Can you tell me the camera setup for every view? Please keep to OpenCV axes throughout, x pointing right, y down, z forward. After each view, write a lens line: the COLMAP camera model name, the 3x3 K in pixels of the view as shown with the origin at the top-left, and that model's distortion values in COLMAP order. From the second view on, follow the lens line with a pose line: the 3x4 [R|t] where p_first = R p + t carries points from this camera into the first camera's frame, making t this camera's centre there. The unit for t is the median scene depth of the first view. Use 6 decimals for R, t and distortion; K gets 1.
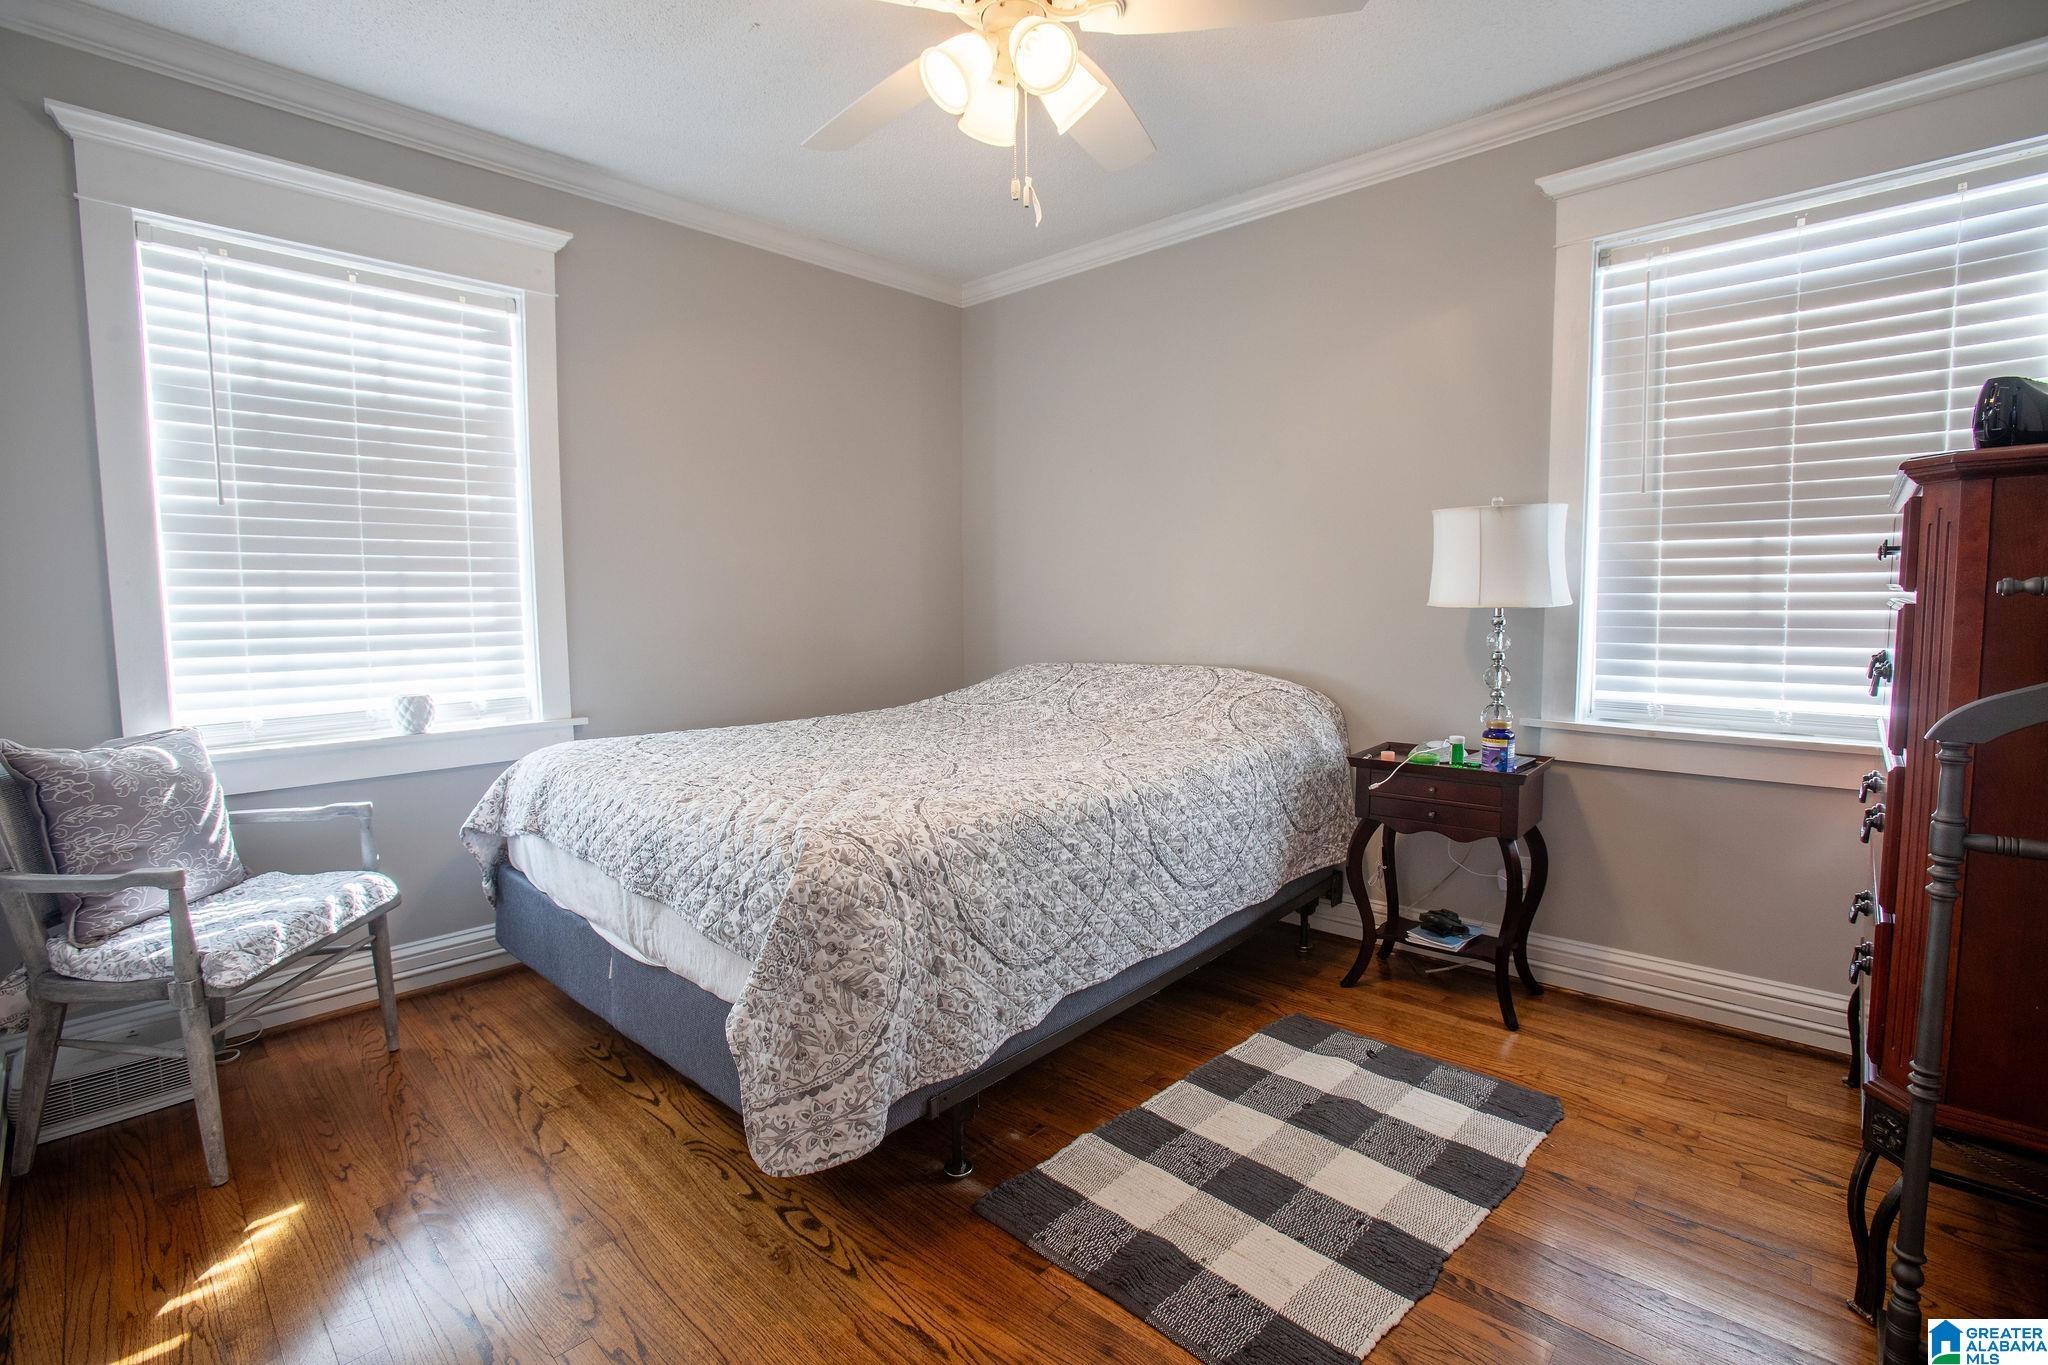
lens RADIAL K [[960.8, 0, 1030.6], [0, 960.8, 679.3], [0, 0, 1]] dist [-0.072219, 0.033128]
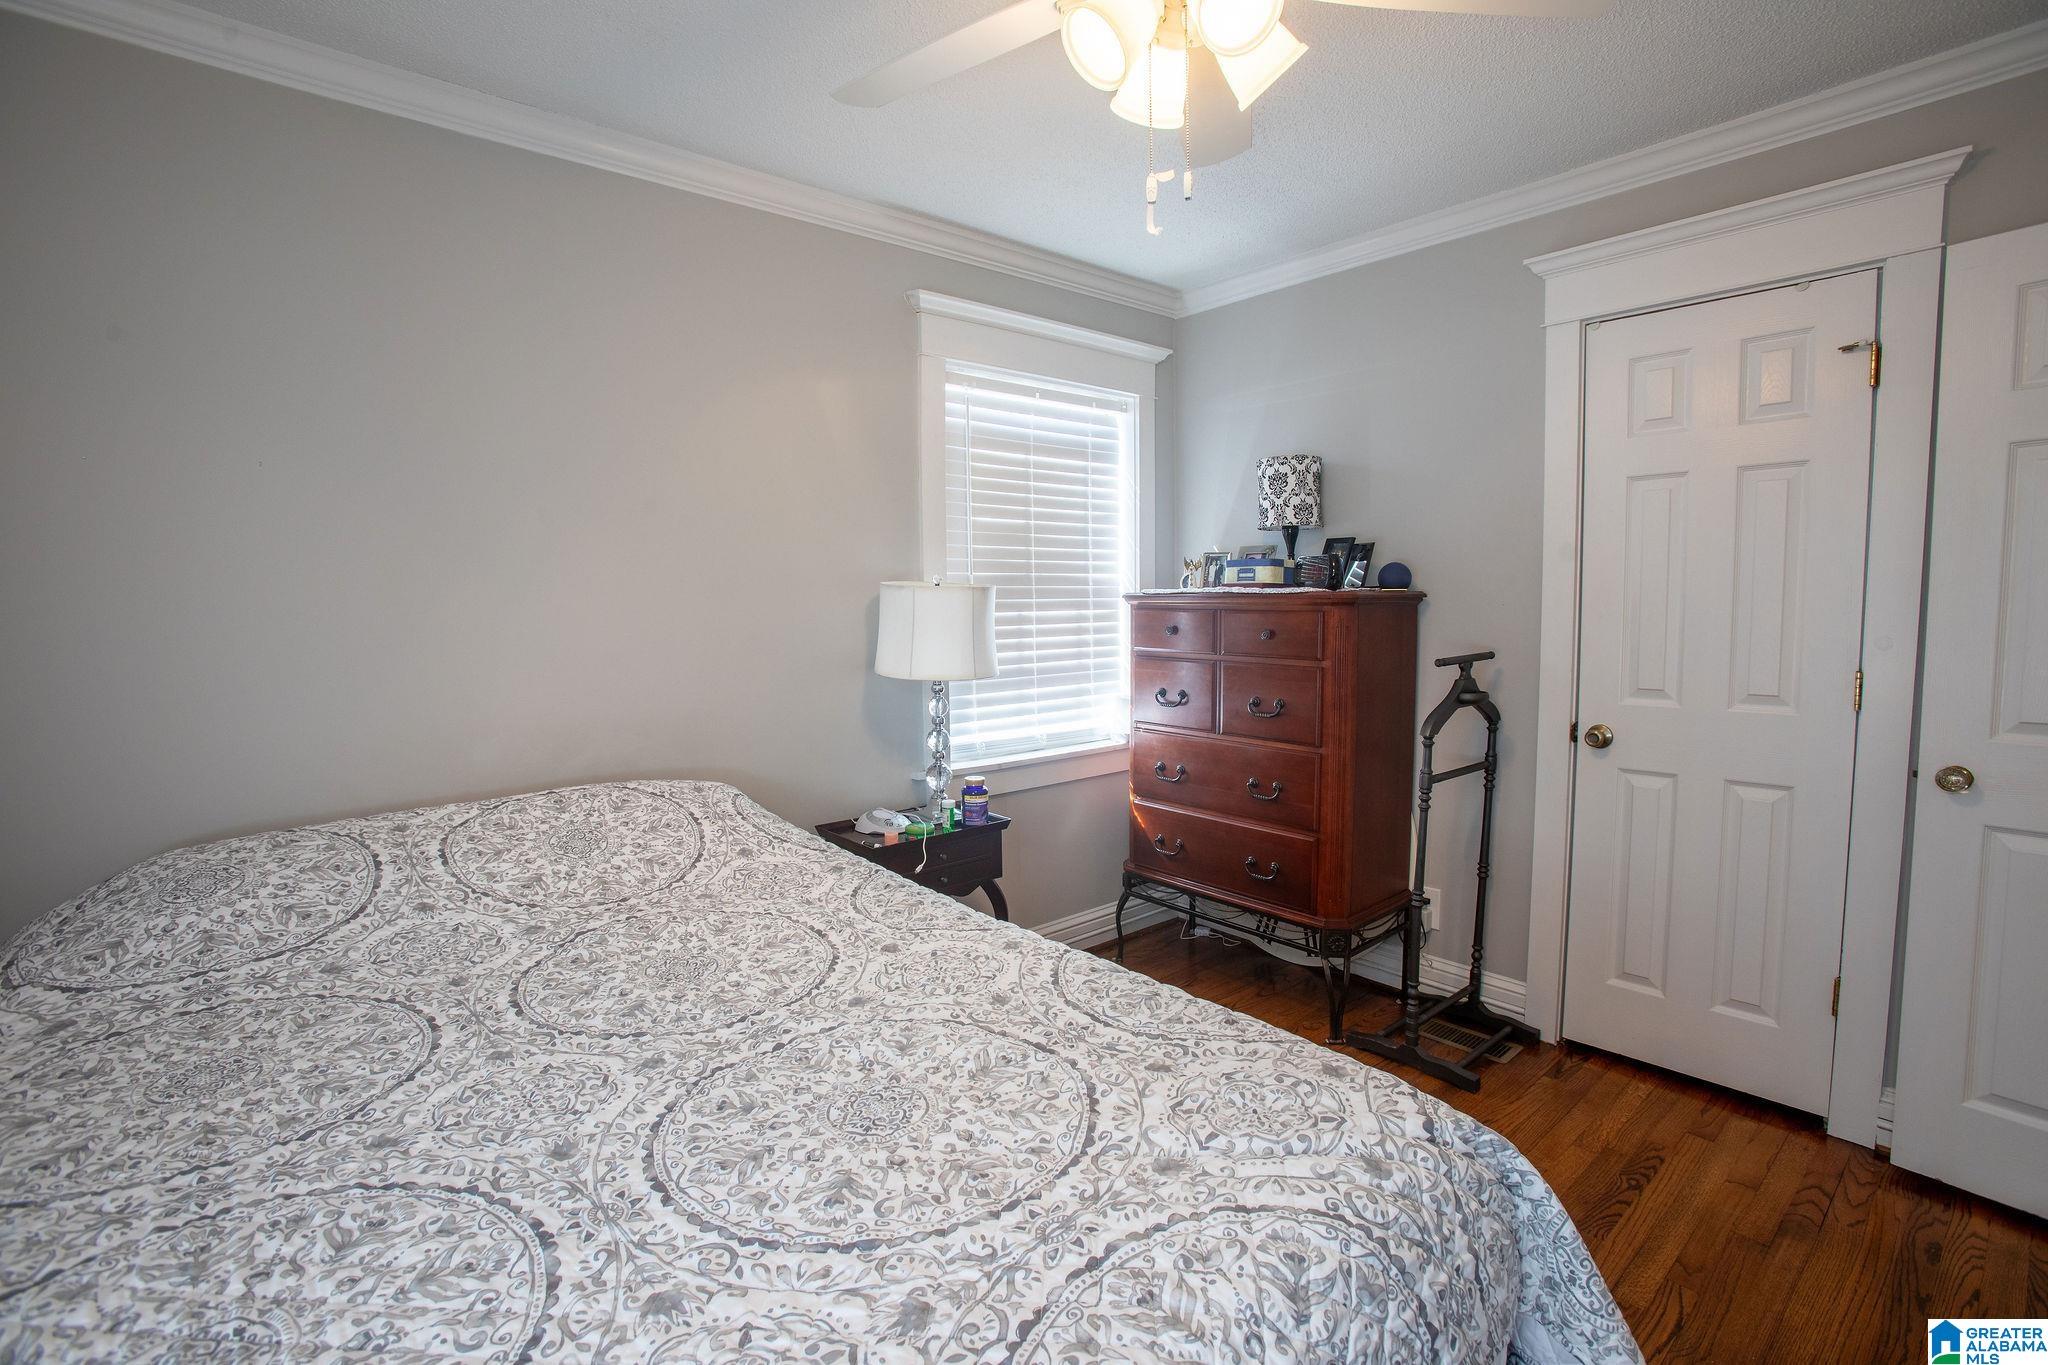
lens RADIAL K [[960.8, 0, 1030.6], [0, 960.8, 679.3], [0, 0, 1]] dist [-0.072219, 0.033128]
pose [[0.098307, -0.073170, 0.992462, -0.649671], [0.103180, 0.992668, 0.062965, -0.144457], [-0.989793, 0.096213, 0.105136, 0.861289]]
